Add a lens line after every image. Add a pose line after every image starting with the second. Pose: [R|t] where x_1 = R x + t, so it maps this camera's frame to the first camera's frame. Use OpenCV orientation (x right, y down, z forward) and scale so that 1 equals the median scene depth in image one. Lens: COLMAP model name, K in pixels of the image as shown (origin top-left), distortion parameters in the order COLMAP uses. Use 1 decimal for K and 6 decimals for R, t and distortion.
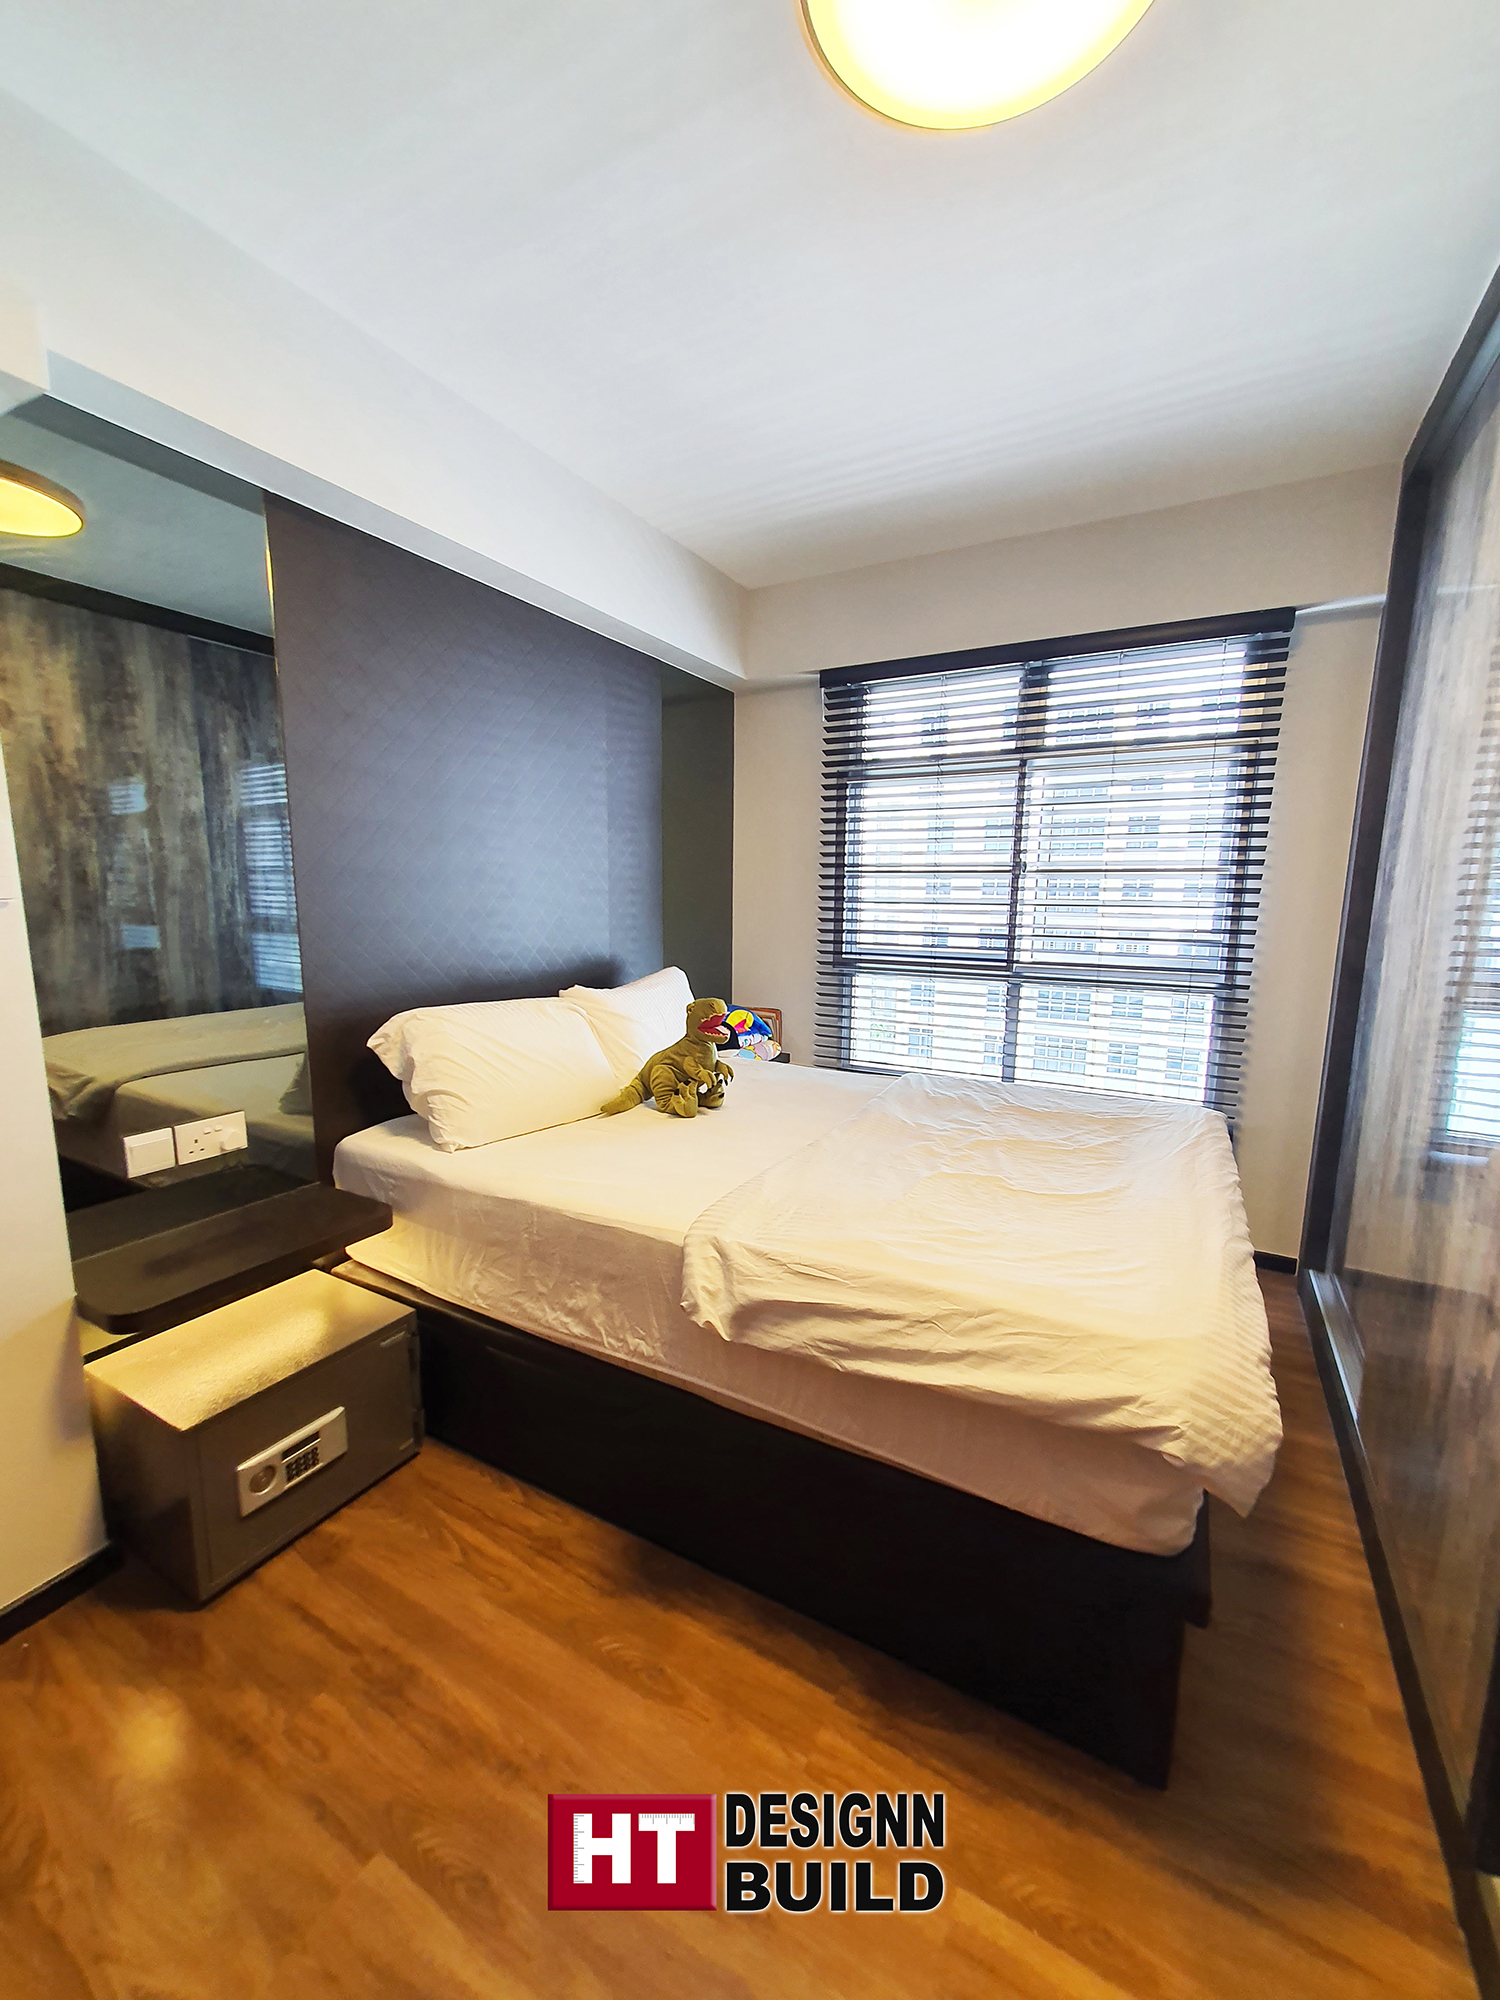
lens RADIAL K [[800.8, 0, 744.6], [0, 800.8, 1017.8], [0, 0, 1]] dist [-0.000998, 0.000964]
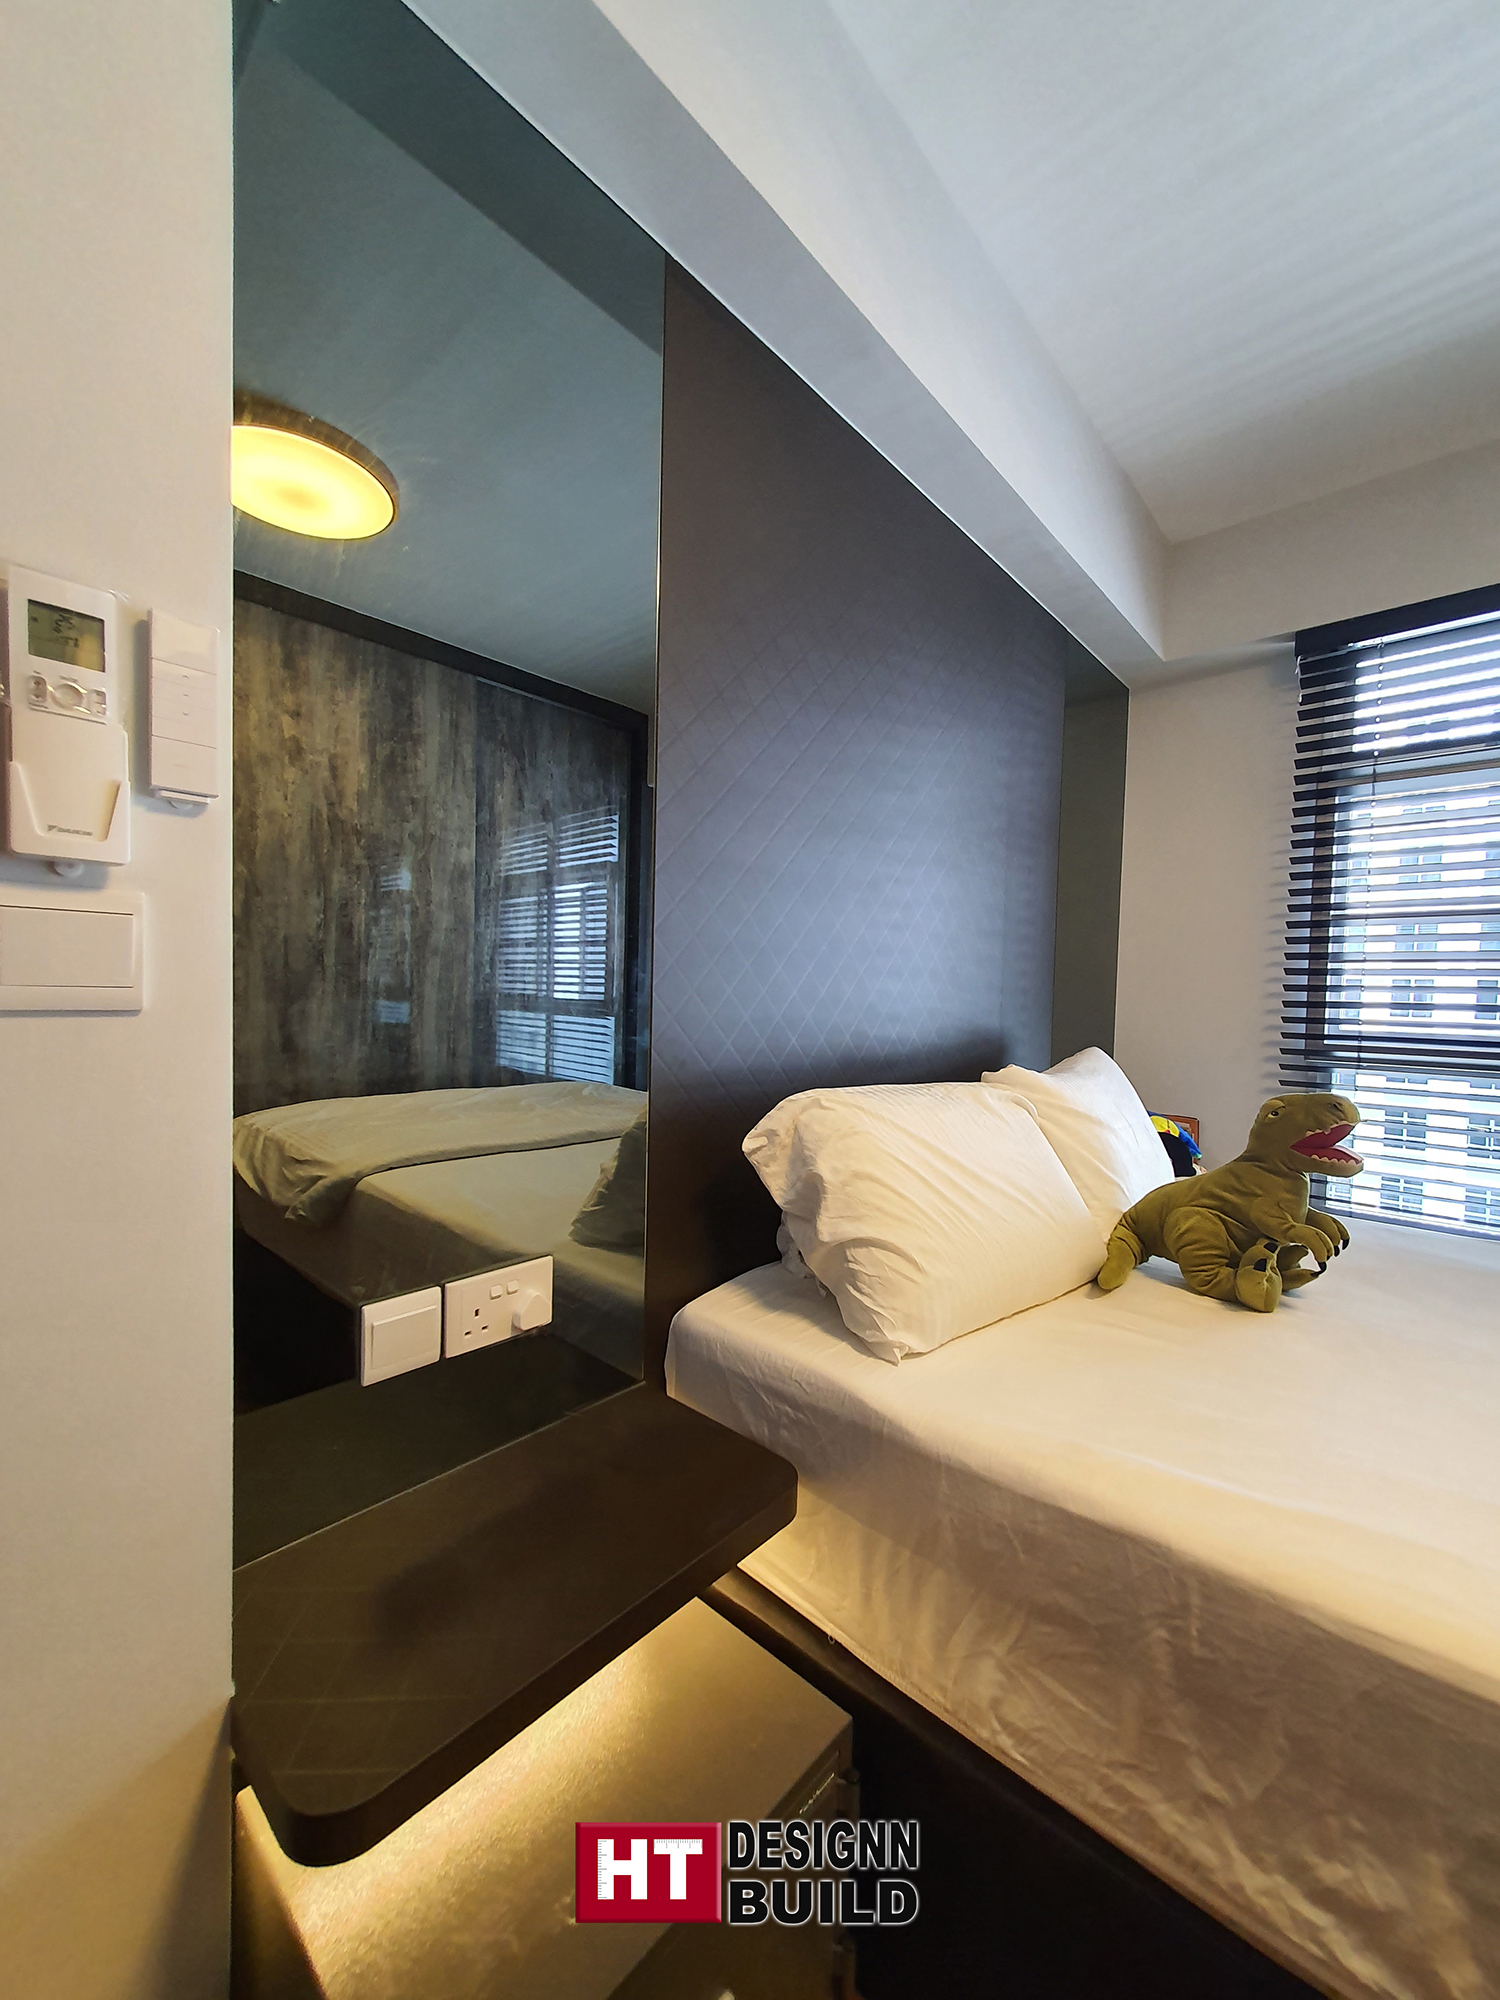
lens RADIAL K [[796.7, 0, 742.8], [0, 796.7, 1012.2], [0, 0, 1]] dist [0.006126, -0.000204]
pose [[0.974902, 0.018578, -0.221858, -0.264000], [-0.047662, 0.990825, -0.126469, 0.007145], [0.217473, 0.133869, 0.966842, 0.327765]]
